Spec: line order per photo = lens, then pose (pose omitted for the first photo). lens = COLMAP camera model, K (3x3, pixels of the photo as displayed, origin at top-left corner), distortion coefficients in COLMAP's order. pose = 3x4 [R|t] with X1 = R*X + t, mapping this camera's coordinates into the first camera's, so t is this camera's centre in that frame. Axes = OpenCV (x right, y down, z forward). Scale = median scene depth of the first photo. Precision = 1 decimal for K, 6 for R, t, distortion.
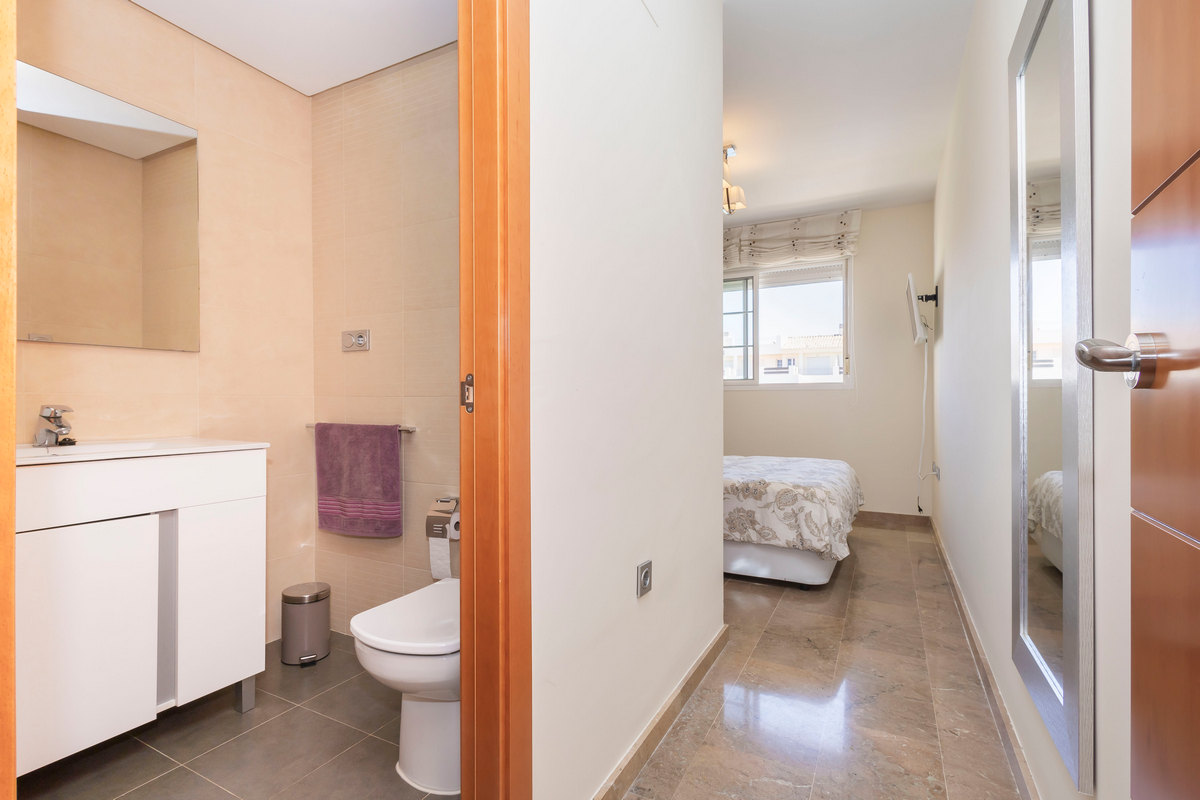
lens RADIAL K [[556.8, 0, 596.7], [0, 556.8, 412.4], [0, 0, 1]] dist [0.006112, -0.002382]
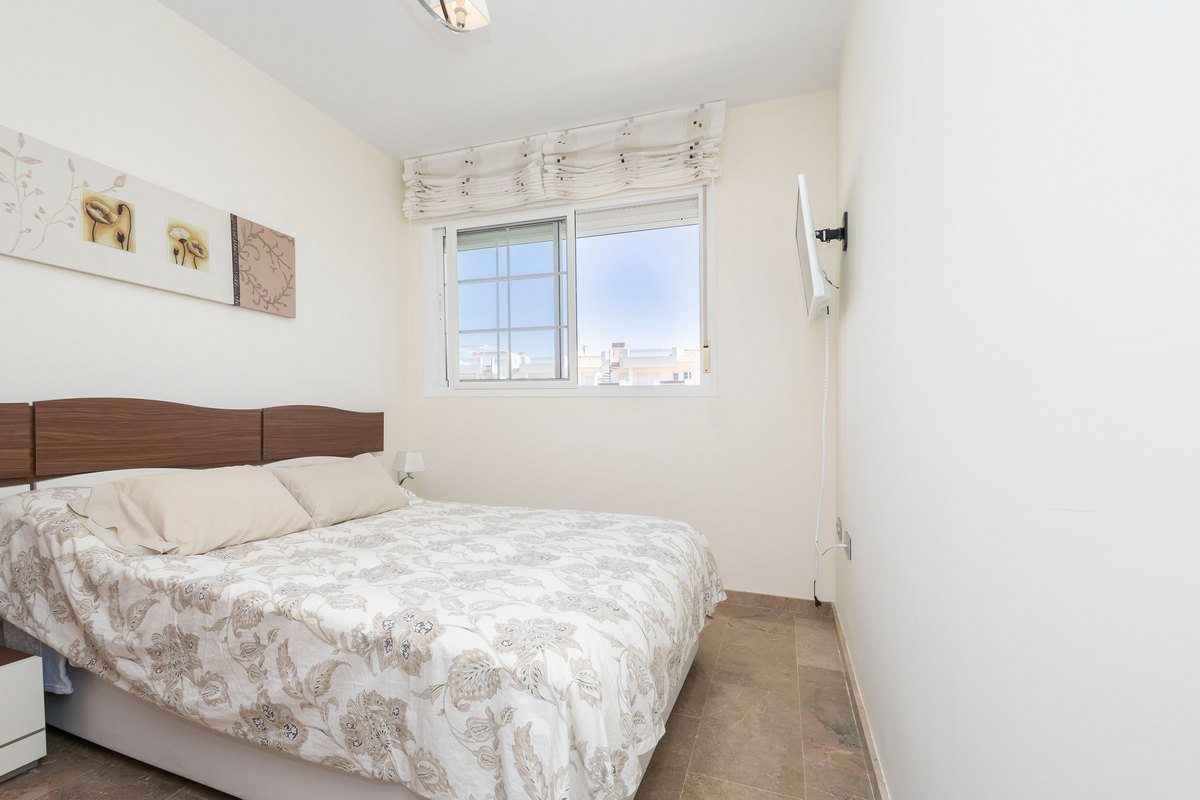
lens RADIAL K [[556.8, 0, 562.2], [0, 556.8, 414.3], [0, 0, 1]] dist [0.006112, -0.002382]
pose [[0.994562, 0.011134, 0.103546, 0.263170], [-0.009087, 0.999754, -0.020223, -0.007507], [-0.103746, 0.019172, 0.994419, 0.463988]]
